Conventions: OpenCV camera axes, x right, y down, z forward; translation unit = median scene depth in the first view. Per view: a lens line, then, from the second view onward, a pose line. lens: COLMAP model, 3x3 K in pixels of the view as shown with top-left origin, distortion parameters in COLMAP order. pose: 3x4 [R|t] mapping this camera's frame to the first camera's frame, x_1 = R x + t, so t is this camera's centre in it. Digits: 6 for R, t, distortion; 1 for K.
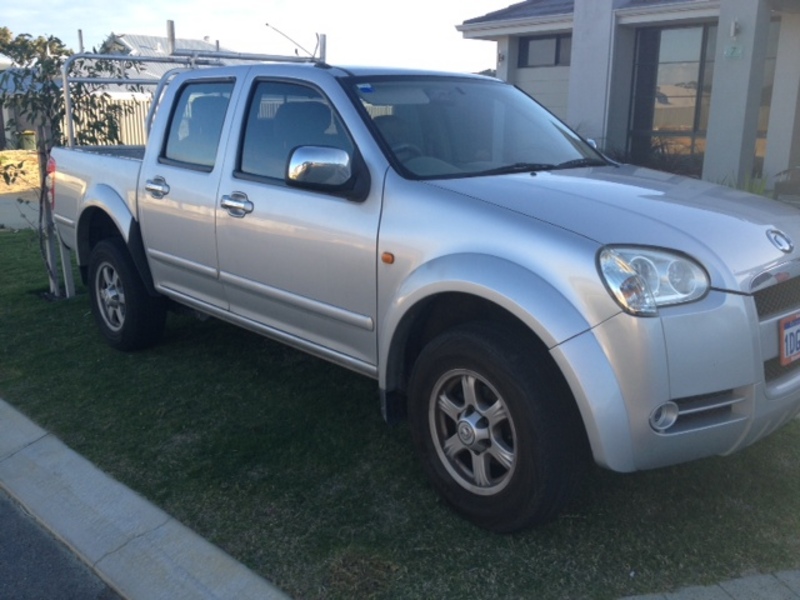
lens RADIAL K [[750.3, 0, 400.0], [0, 750.3, 300.0], [0, 0, 1]] dist [-0.000038, 0.006748]
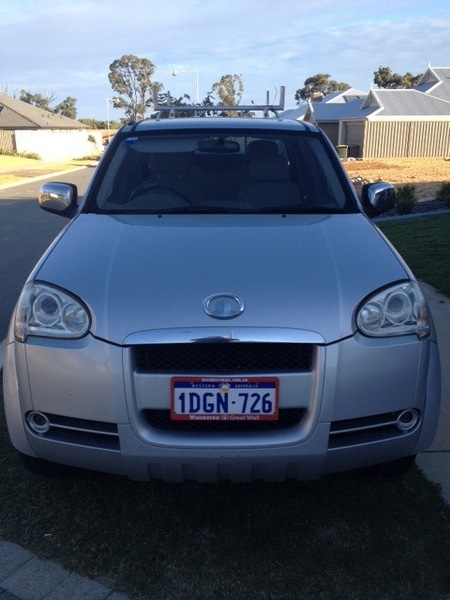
lens RADIAL K [[562.7, 0, 225.0], [0, 562.7, 300.0], [0, 0, 1]] dist [-0.000038, 0.006748]
pose [[0.733414, 0.179135, -0.655755, 1.073921], [-0.143653, 0.983711, 0.108058, -0.179057], [0.664430, 0.014950, 0.747201, 0.461238]]
